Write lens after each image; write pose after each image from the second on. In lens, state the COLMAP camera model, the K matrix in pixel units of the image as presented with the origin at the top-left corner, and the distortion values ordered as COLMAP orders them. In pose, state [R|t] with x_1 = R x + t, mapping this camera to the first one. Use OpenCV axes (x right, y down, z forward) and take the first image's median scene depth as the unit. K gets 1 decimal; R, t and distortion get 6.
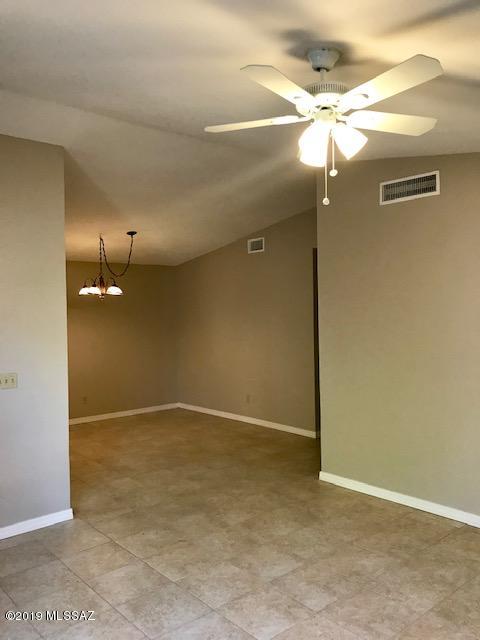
lens RADIAL K [[521.3, 0, 240.0], [0, 521.3, 320.0], [0, 0, 1]] dist [-0.002782, -0.006589]
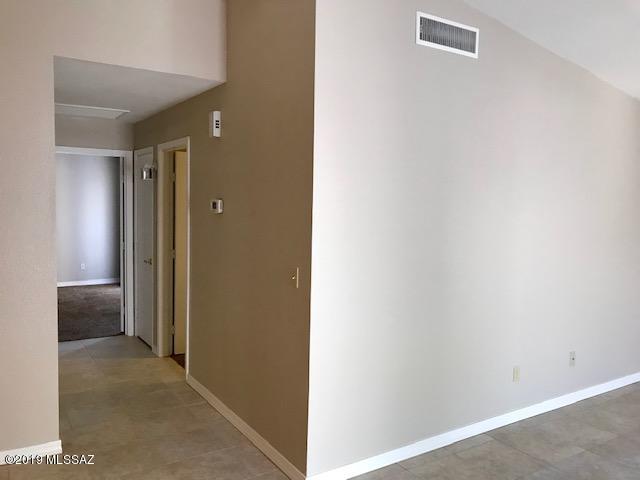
lens RADIAL K [[528.5, 0, 320.2], [0, 528.5, 234.5], [0, 0, 1]] dist [0.041083, -0.052623]
pose [[0.136885, -0.052748, 0.989182, -0.552635], [-0.003020, 0.998554, 0.053666, -0.008004], [-0.990582, -0.010333, 0.136527, 1.246281]]
